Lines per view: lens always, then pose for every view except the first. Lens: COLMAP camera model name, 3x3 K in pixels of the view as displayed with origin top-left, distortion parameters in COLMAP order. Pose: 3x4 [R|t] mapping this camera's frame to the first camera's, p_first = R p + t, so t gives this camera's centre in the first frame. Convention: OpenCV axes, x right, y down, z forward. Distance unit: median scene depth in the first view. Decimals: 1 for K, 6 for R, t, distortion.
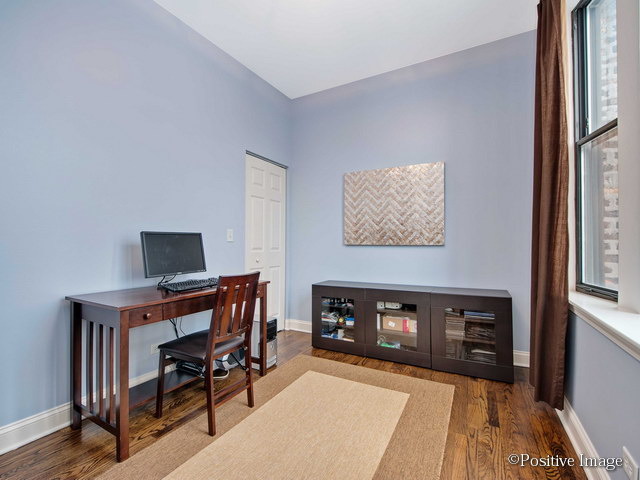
lens RADIAL K [[290.0, 0, 320.2], [0, 290.0, 240.9], [0, 0, 1]] dist [-0.027850, 0.000724]
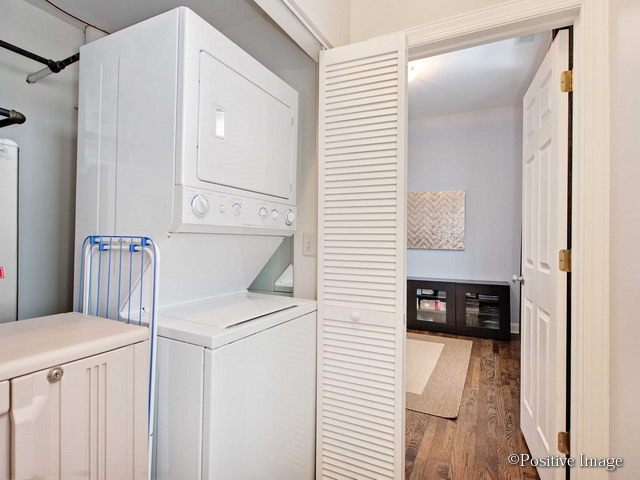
lens RADIAL K [[353.8, 0, 298.3], [0, 353.8, 226.2], [0, 0, 1]] dist [-0.019446, -0.003385]
pose [[0.999837, 0.016217, -0.007960, -0.376038], [-0.016393, 0.999608, -0.022681, -0.049515], [0.007589, 0.022808, 0.999711, -0.741248]]
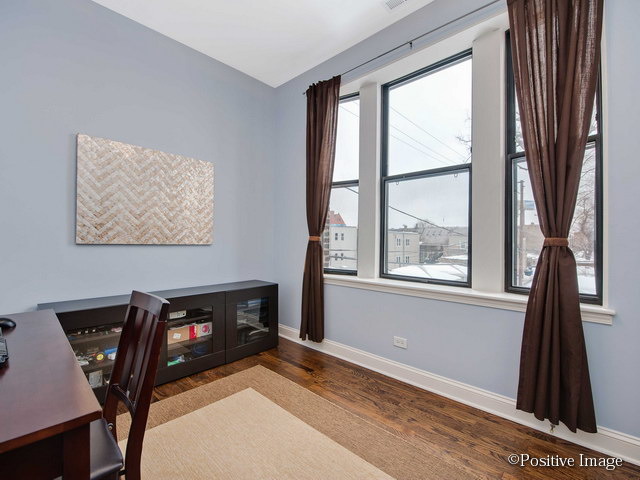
lens RADIAL K [[290.0, 0, 321.4], [0, 290.0, 239.6], [0, 0, 1]] dist [-0.027850, 0.000724]
pose [[0.220442, 0.008293, 0.975365, -0.503212], [-0.026649, 0.999642, -0.002476, -0.010929], [-0.975036, -0.025446, 0.220584, 0.395488]]
